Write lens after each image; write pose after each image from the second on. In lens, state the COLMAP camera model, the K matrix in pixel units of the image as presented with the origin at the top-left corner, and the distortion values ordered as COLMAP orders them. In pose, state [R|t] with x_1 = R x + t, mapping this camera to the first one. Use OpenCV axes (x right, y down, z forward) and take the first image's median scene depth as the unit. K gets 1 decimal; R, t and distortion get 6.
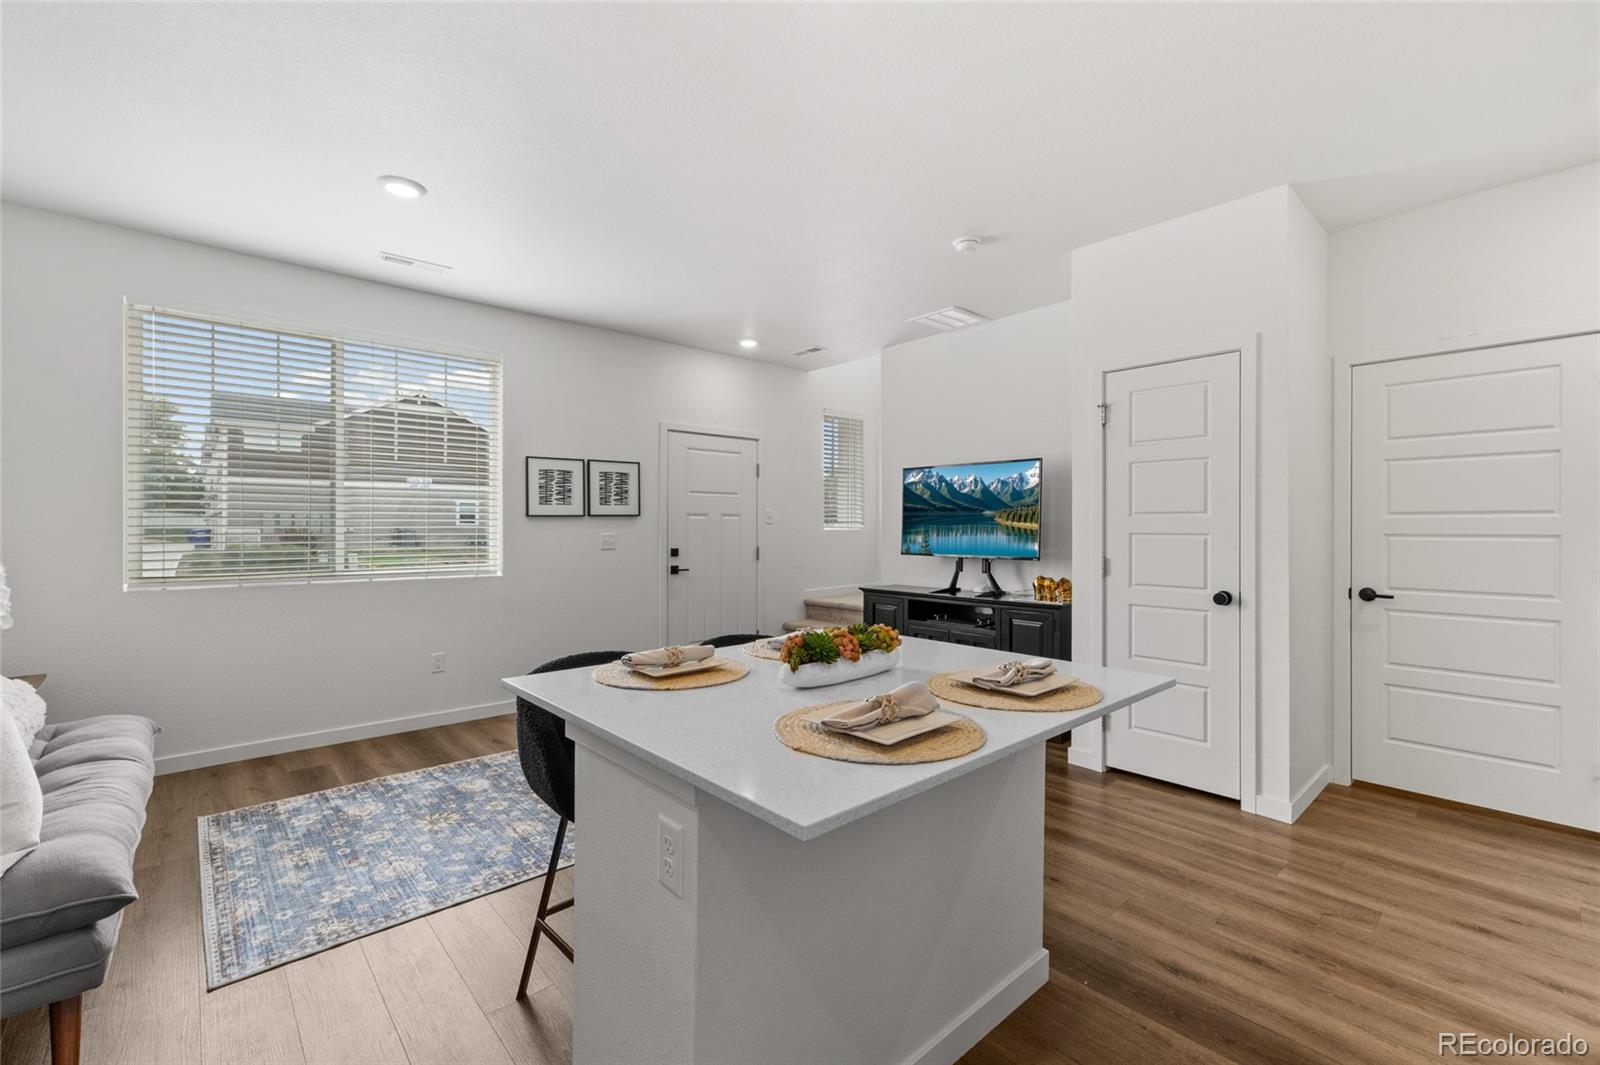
lens RADIAL K [[680.0, 0, 809.0], [0, 680.0, 529.8], [0, 0, 1]] dist [0.007978, 0.000000]
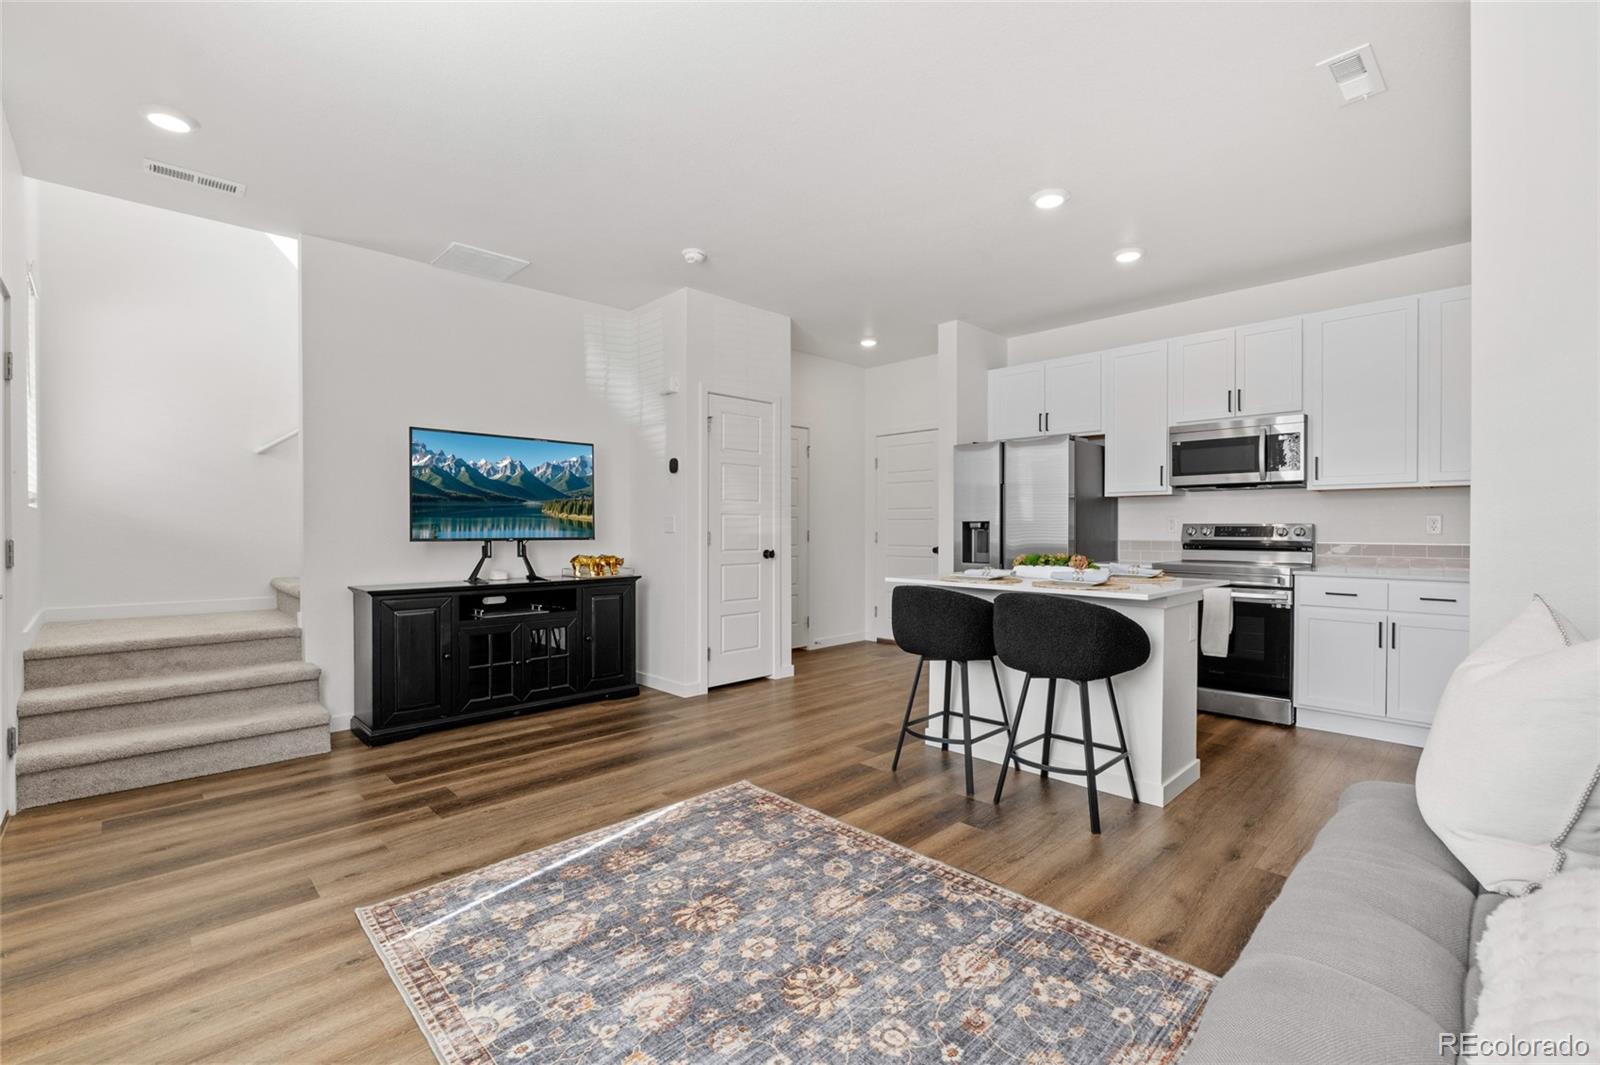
lens RADIAL K [[696.8, 0, 805.8], [0, 696.8, 530.4], [0, 0, 1]] dist [-0.008847, 0.000386]
pose [[-0.037466, -0.006209, 0.999279, -1.110305], [0.001752, 0.999979, 0.006279, 0.035970], [-0.999296, 0.001986, -0.037455, 1.021360]]
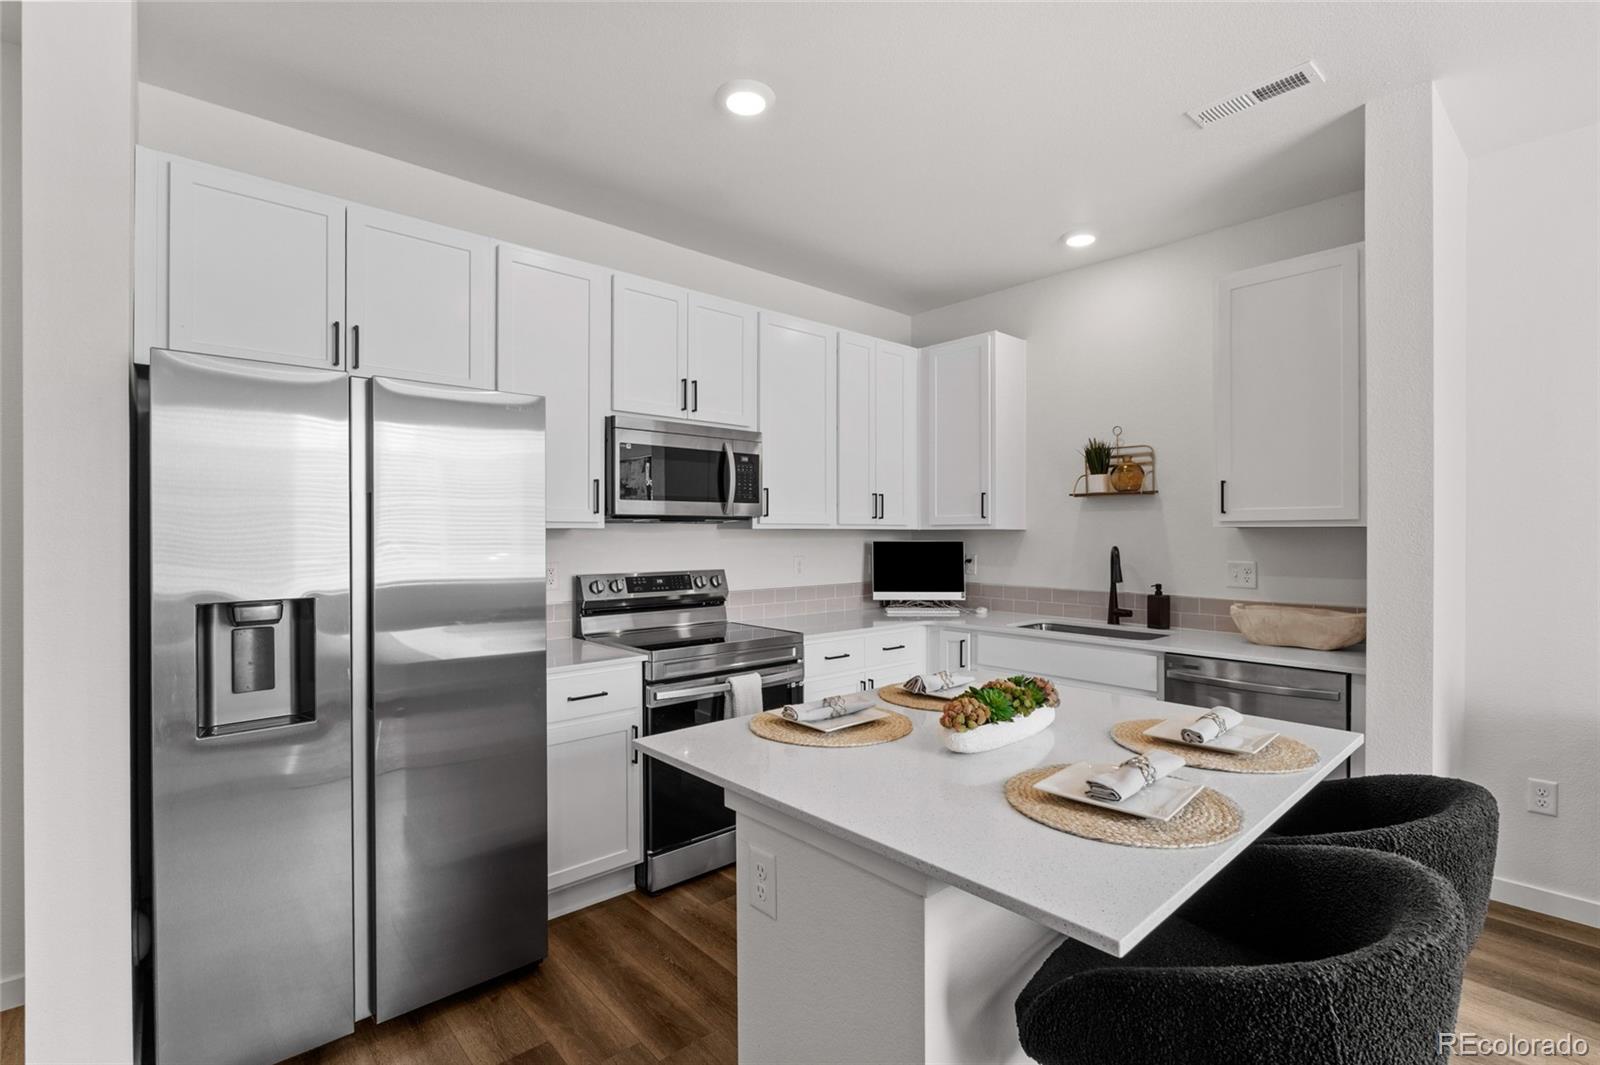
lens RADIAL K [[731.5, 0, 809.5], [0, 731.5, 532.1], [0, 0, 1]] dist [-0.002032, 0.000050]
pose [[-0.999996, -0.001606, -0.002285, 0.177600], [-0.001611, 0.999997, 0.001976, -0.033368], [0.002282, 0.001980, -0.999995, 1.124326]]
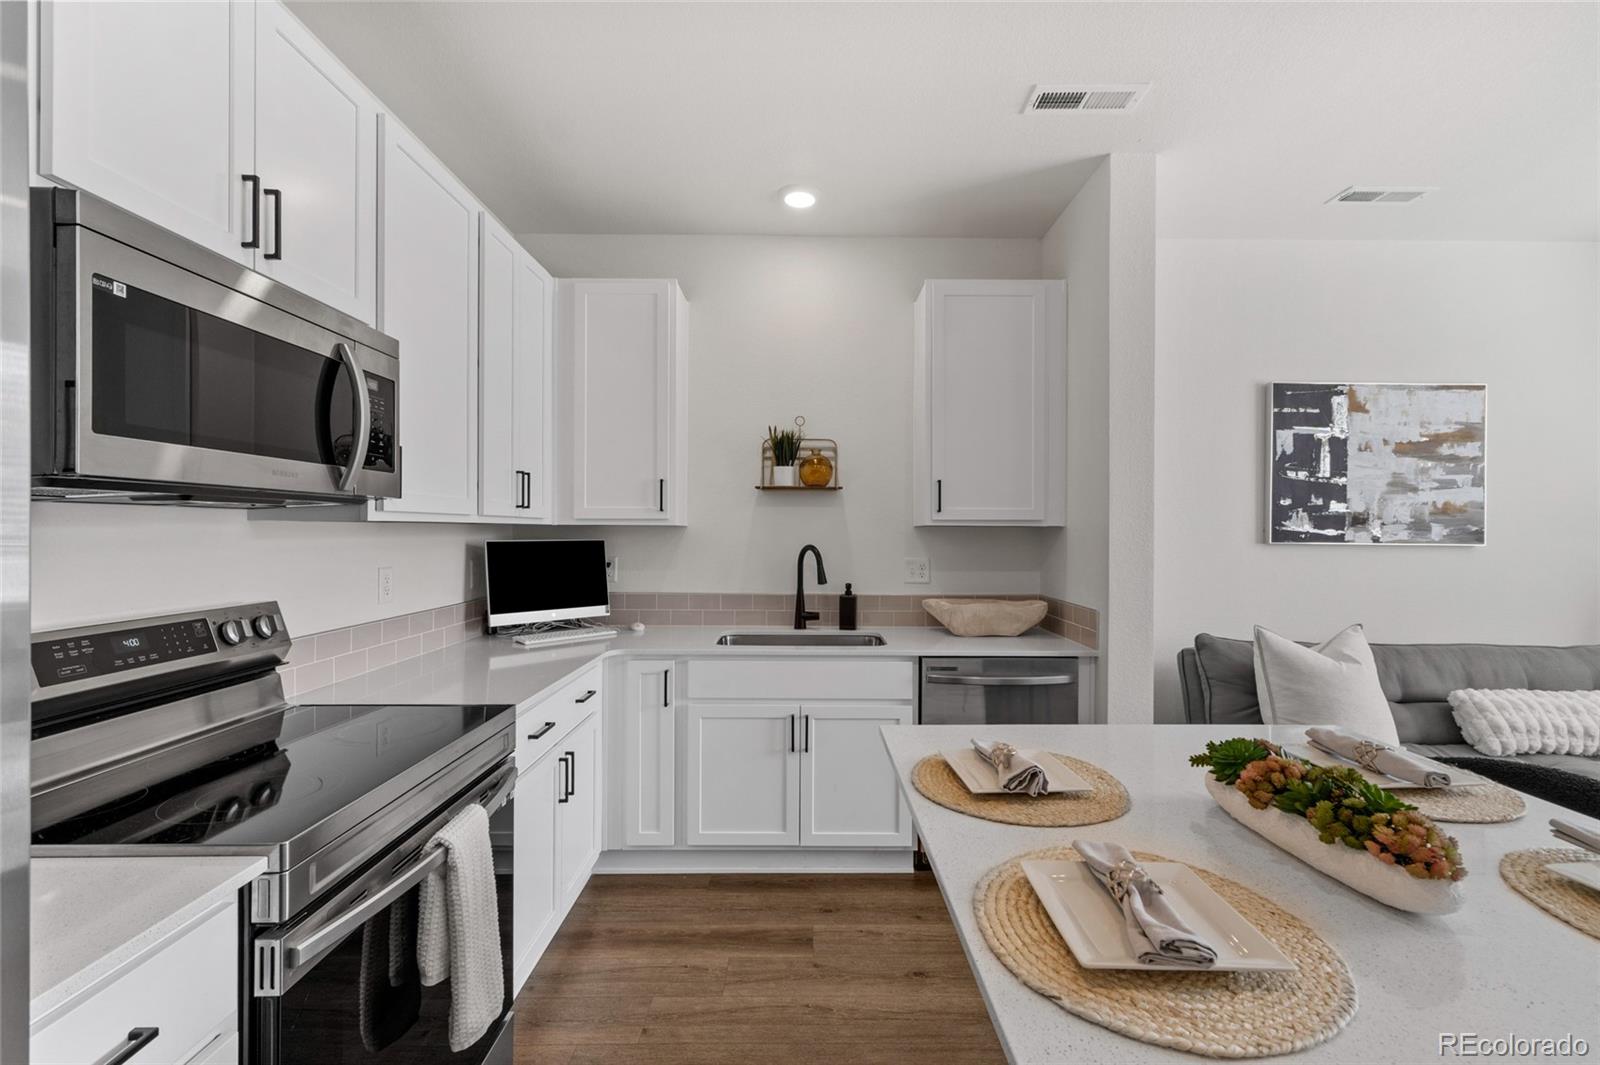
lens RADIAL K [[680.0, 0, 809.0], [0, 680.0, 529.8], [0, 0, 1]] dist [0.007978, 0.000000]
pose [[-0.666128, -0.005786, -0.745815, 0.448520], [-0.008473, 0.999964, -0.000190, -0.031497], [0.745789, 0.006193, -0.666153, 0.608497]]
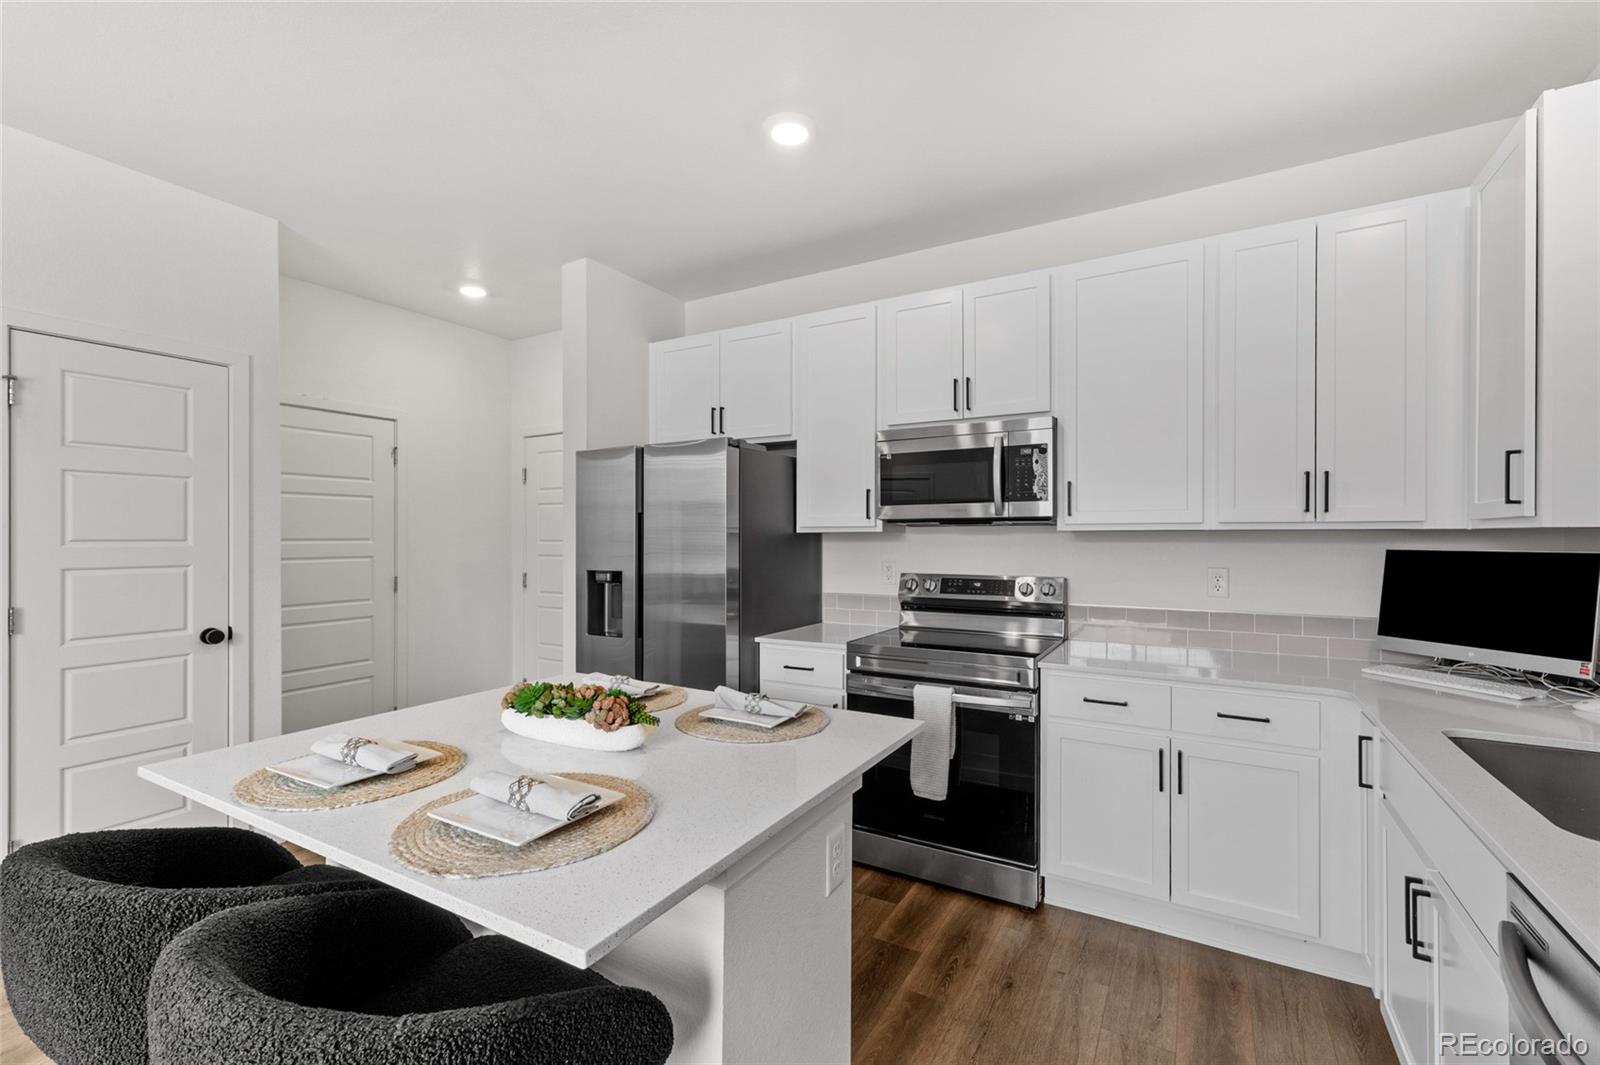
lens RADIAL K [[691.3, 0, 800.0], [0, 691.3, 532.5], [0, 0, 1]] dist [0.004242, 0.000121]
pose [[-0.300457, 0.003088, 0.953790, -0.525173], [0.003457, 0.999992, -0.002149, -0.032800], [-0.953789, 0.002651, -0.300466, 0.561772]]
